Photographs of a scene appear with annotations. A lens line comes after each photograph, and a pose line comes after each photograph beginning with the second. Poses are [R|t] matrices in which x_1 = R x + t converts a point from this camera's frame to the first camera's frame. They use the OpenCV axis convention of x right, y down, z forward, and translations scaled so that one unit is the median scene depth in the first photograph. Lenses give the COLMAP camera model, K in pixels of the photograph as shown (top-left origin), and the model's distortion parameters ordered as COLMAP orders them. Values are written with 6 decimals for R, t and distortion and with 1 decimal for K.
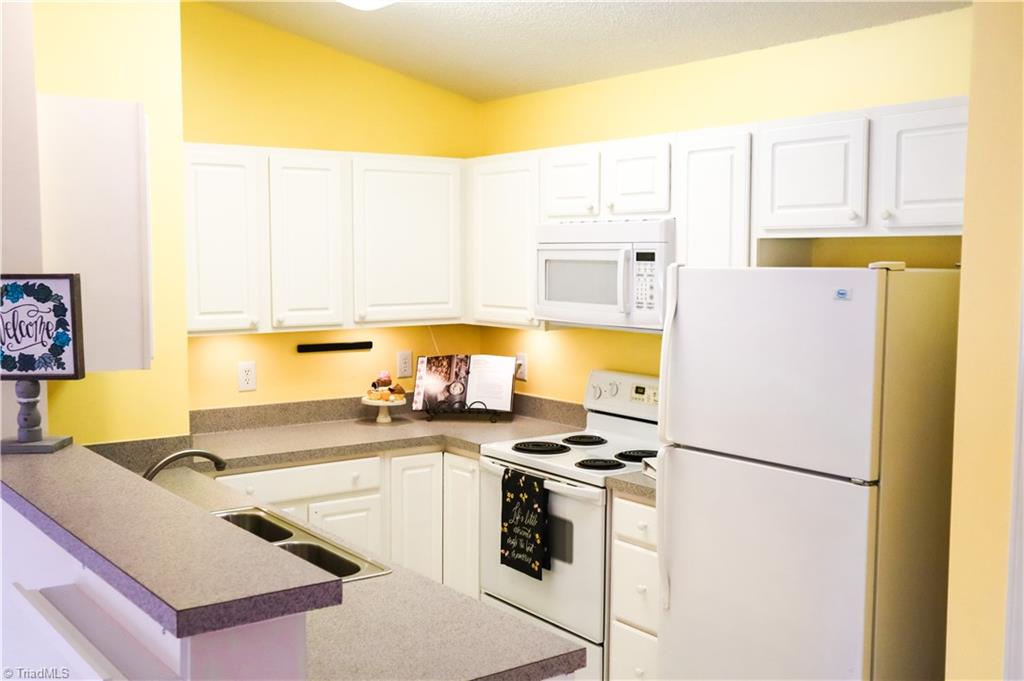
lens RADIAL K [[1057.9, 0, 512.0], [0, 1057.9, 340.5], [0, 0, 1]] dist [-0.024193, 0.016466]
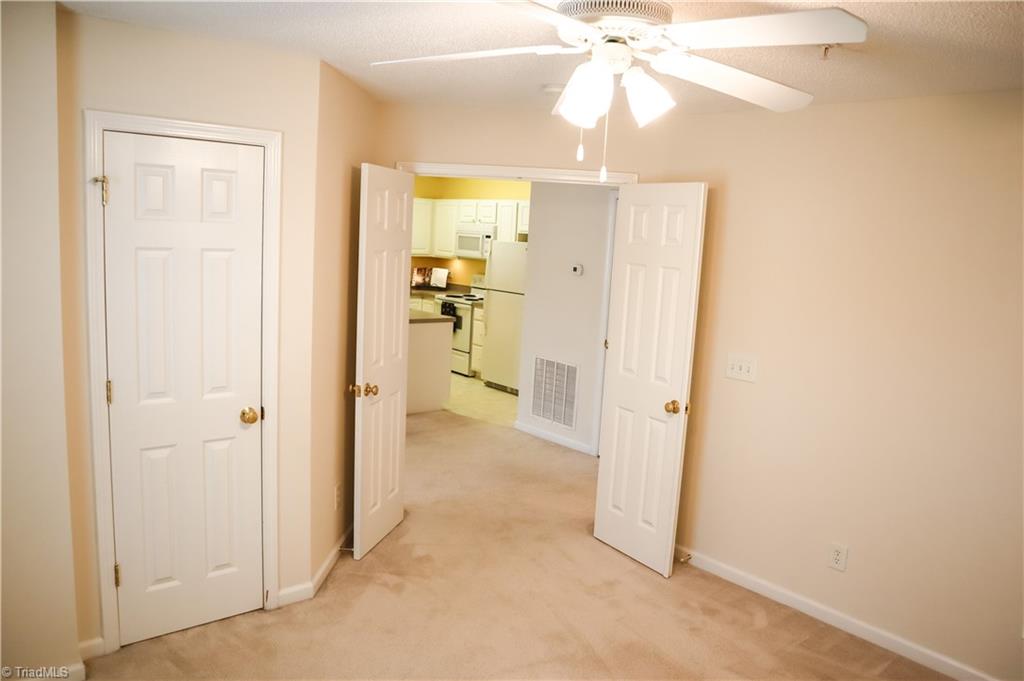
lens RADIAL K [[702.8, 0, 512.0], [0, 702.8, 340.5], [0, 0, 1]] dist [-0.002691, -0.000104]
pose [[0.995574, 0.041938, 0.084103, 0.027523], [-0.048258, 0.996046, 0.074583, 0.068537], [-0.080642, -0.078312, 0.993662, -1.097518]]
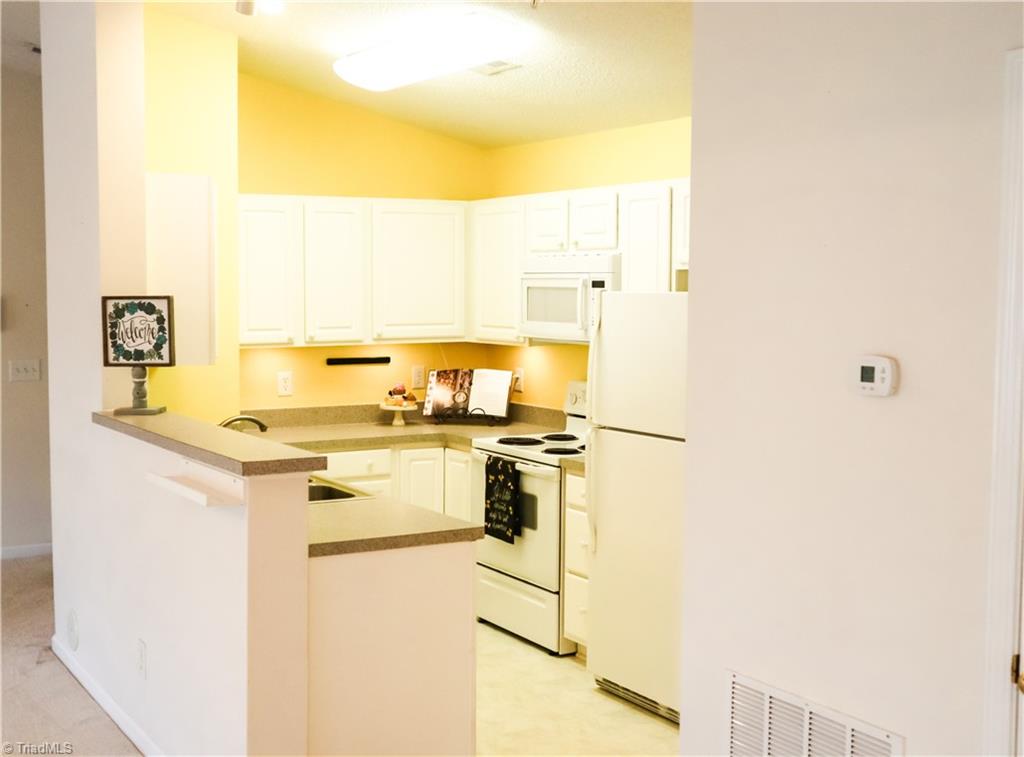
lens RADIAL K [[1231.7, 0, 447.9], [0, 1231.7, 380.2], [0, 0, 1]] dist [-0.102145, 0.003187]
pose [[0.992811, 0.008381, -0.119400, 0.114075], [-0.008648, 0.999961, -0.001723, 0.034523], [0.119381, 0.002743, 0.992845, -0.418122]]
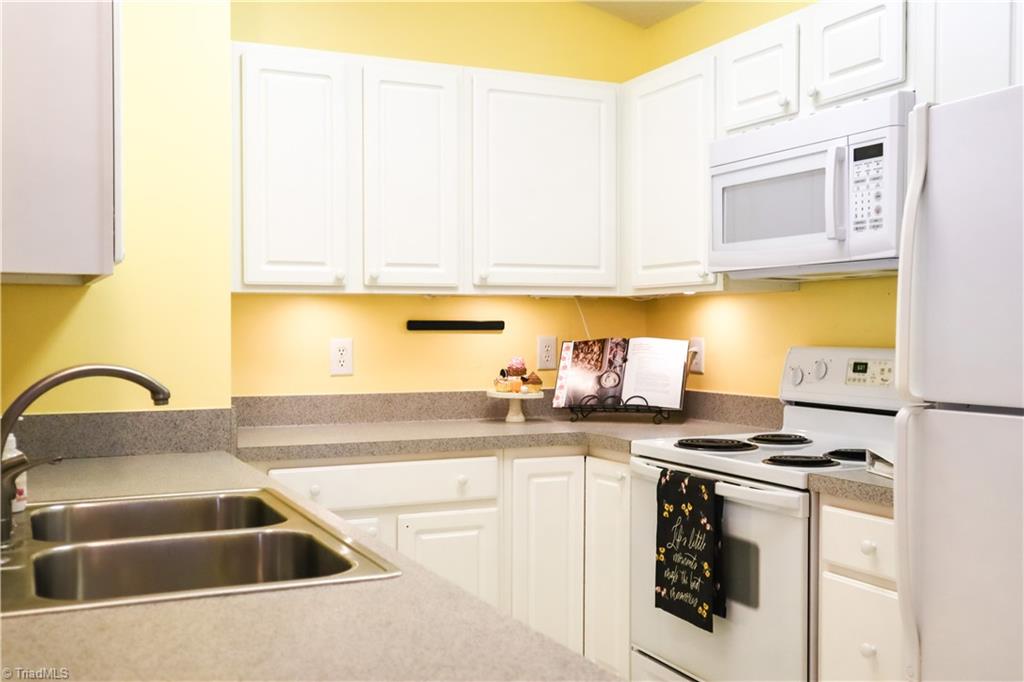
lens RADIAL K [[1057.9, 0, 512.0], [0, 1057.9, 341.0], [0, 0, 1]] dist [-0.024193, 0.016466]
pose [[0.981572, 0.000498, -0.191092, 0.029152], [-0.012854, 0.997904, -0.063423, 0.079398], [0.190660, 0.064711, 0.979521, 0.279287]]
